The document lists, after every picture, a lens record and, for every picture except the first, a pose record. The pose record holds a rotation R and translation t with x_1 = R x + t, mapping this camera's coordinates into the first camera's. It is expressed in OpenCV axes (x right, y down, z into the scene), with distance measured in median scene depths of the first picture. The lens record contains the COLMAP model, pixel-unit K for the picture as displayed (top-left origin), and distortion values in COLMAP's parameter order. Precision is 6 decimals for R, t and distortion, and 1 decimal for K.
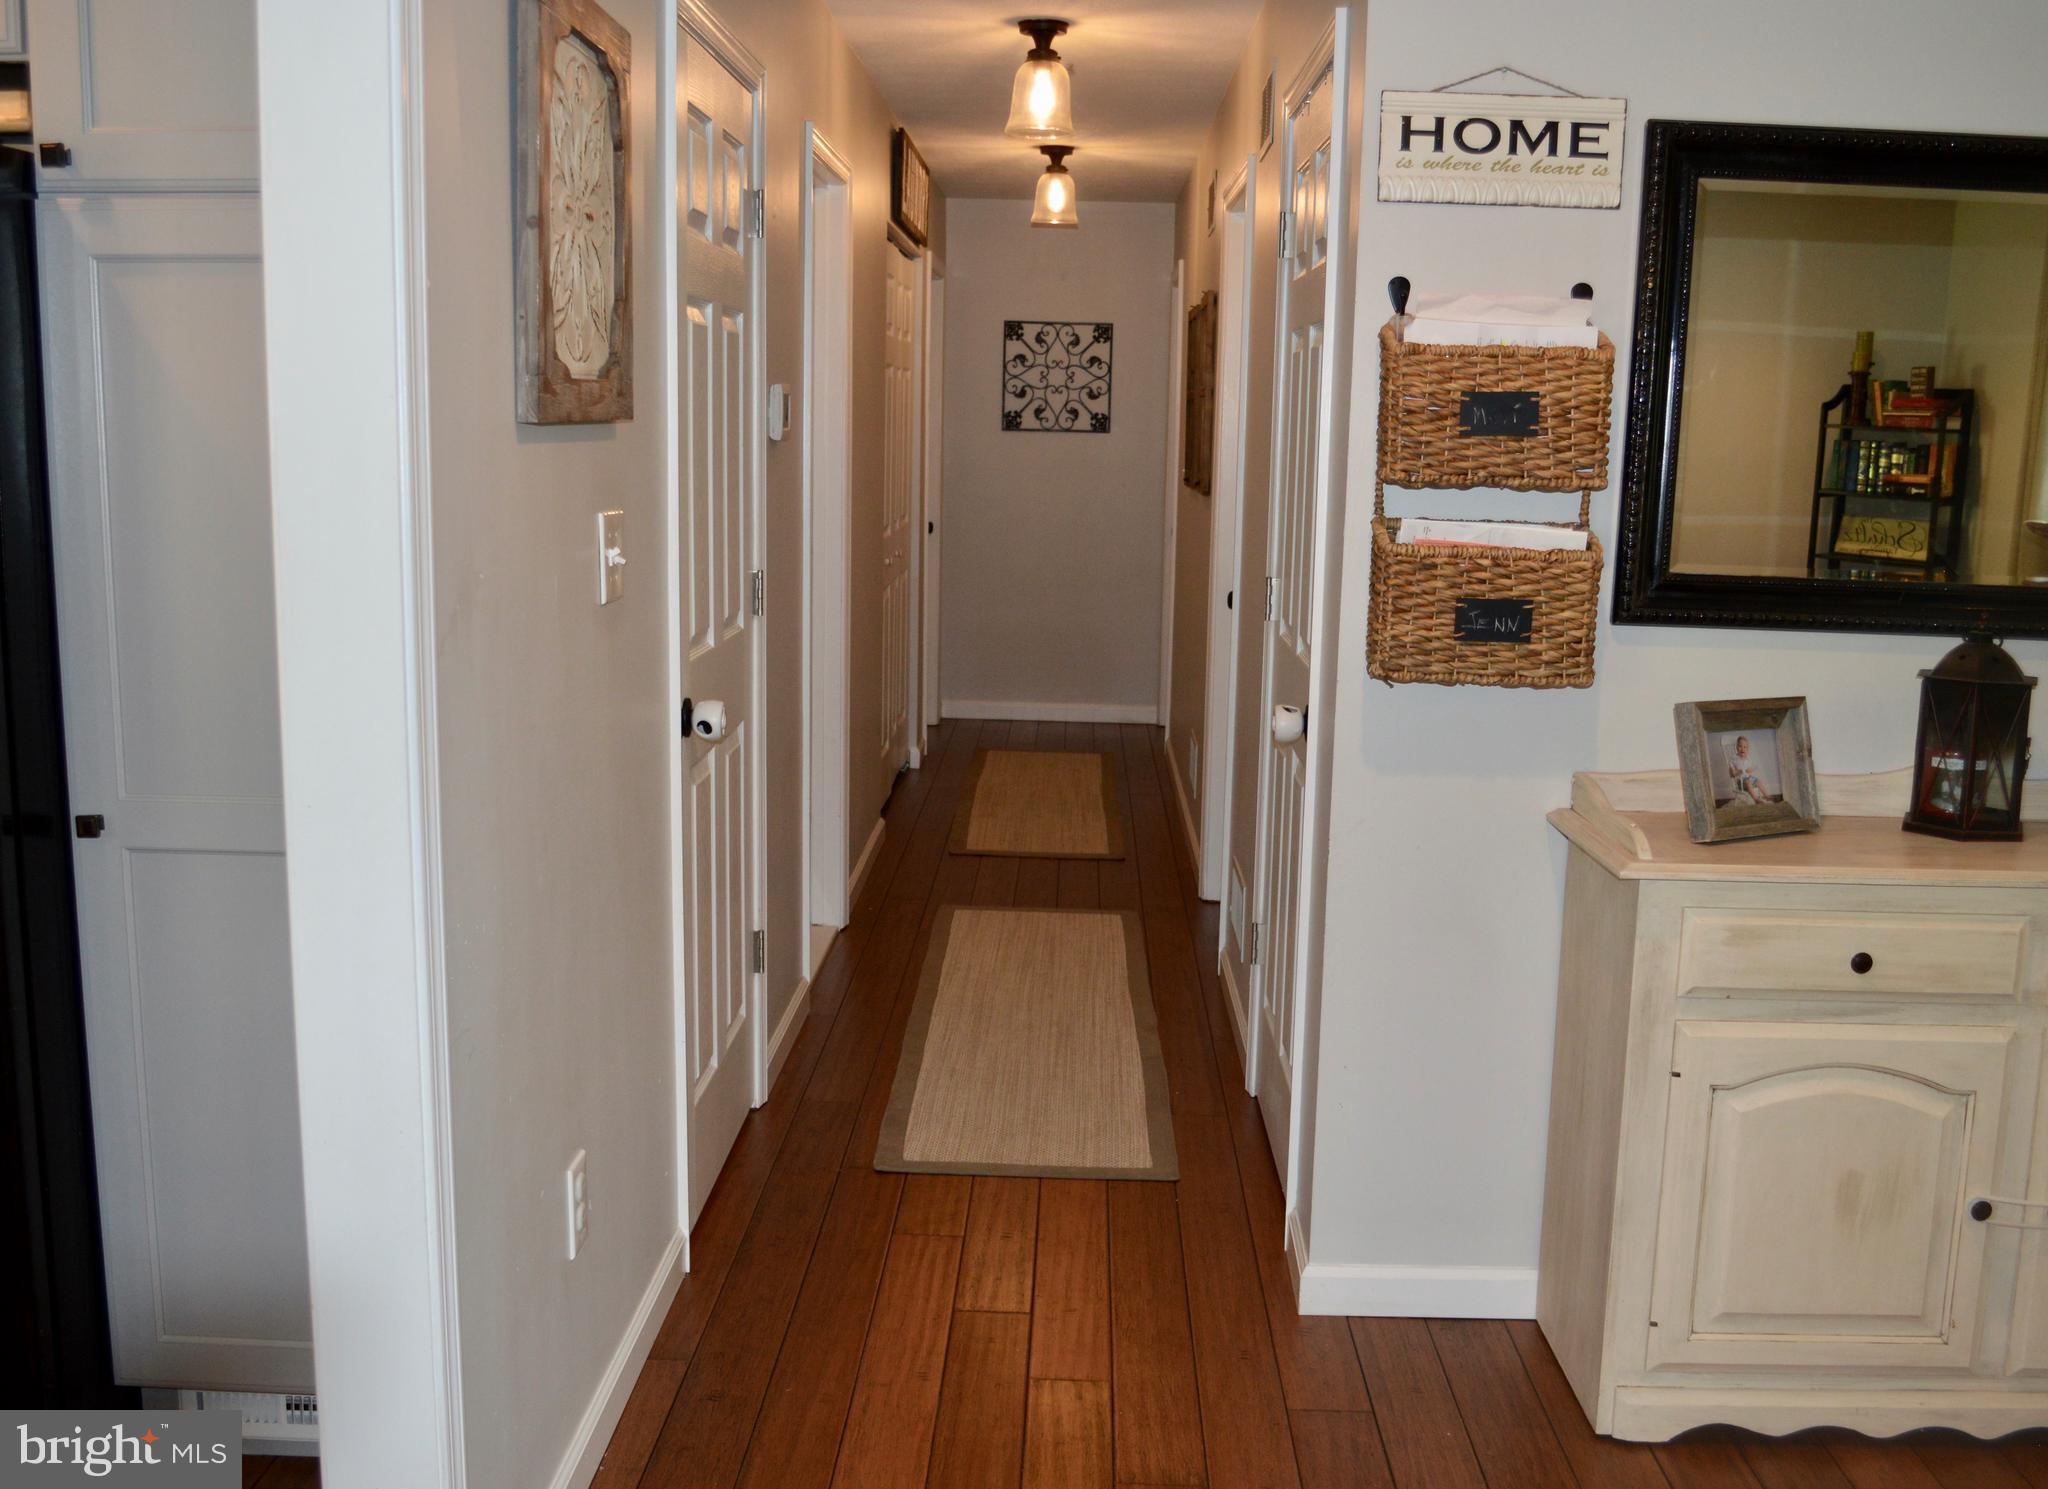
lens RADIAL K [[2076.4, 0, 1025.5], [0, 2076.4, 742.7], [0, 0, 1]] dist [-0.070464, 0.000000]
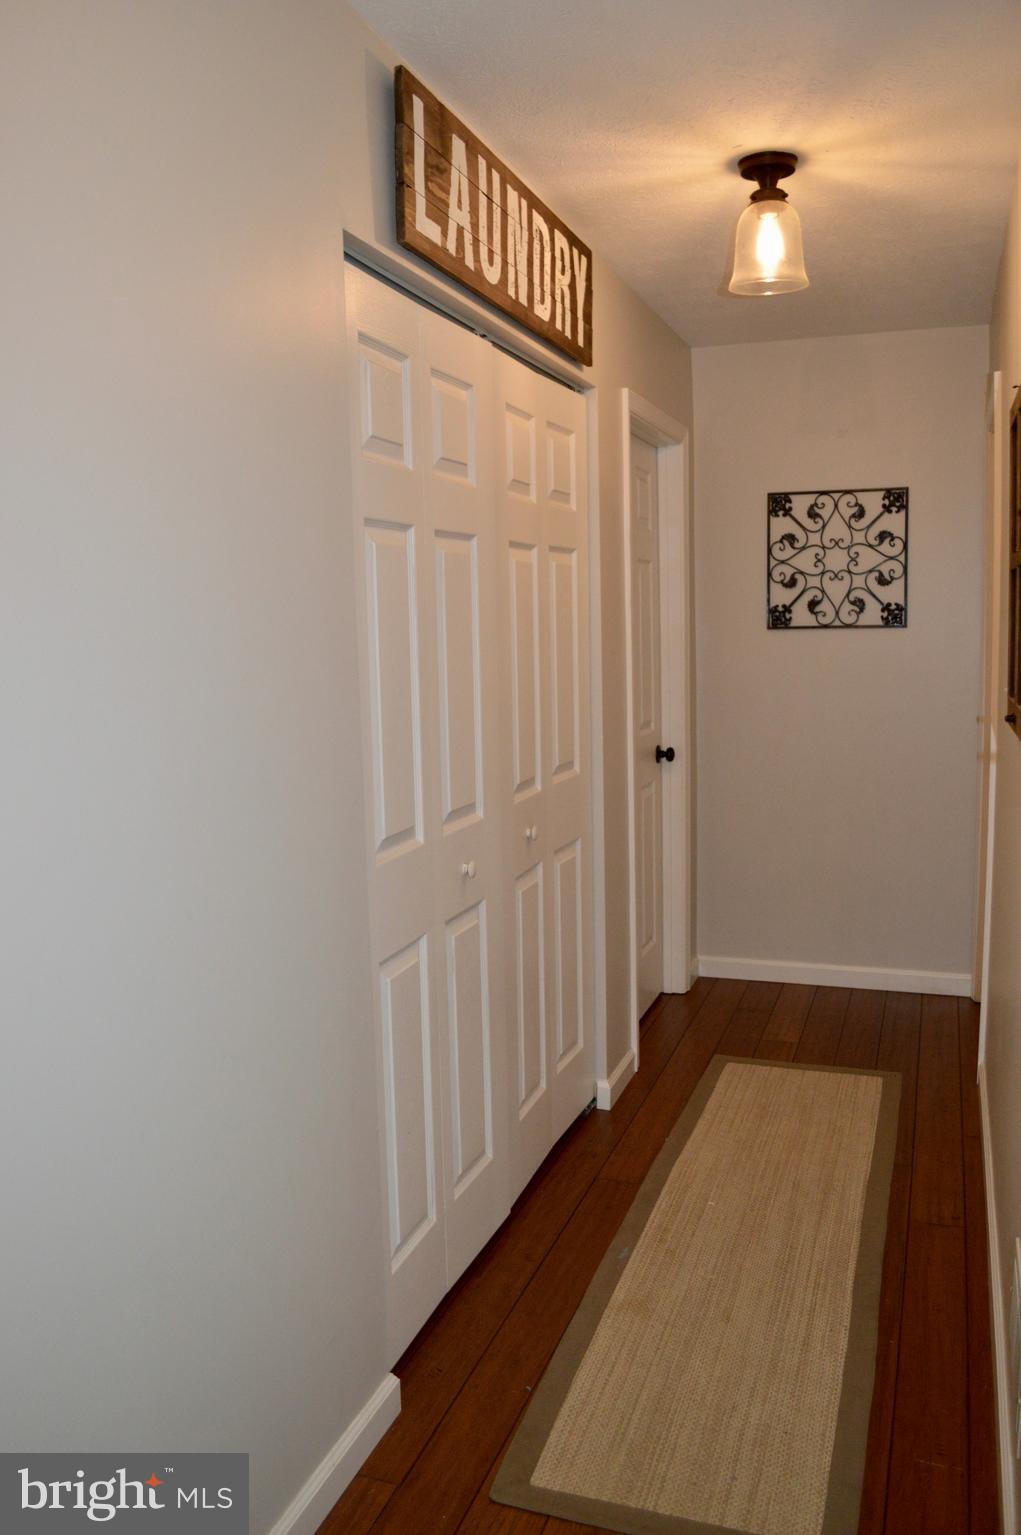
lens RADIAL K [[1180.4, 0, 516.0], [0, 1180.4, 772.8], [0, 0, 1]] dist [-0.075376, 0.001229]
pose [[0.948074, -0.002799, -0.318036, 0.041236], [-0.004645, 0.999733, -0.022646, -0.084387], [0.318015, 0.022948, 0.947808, 0.538755]]
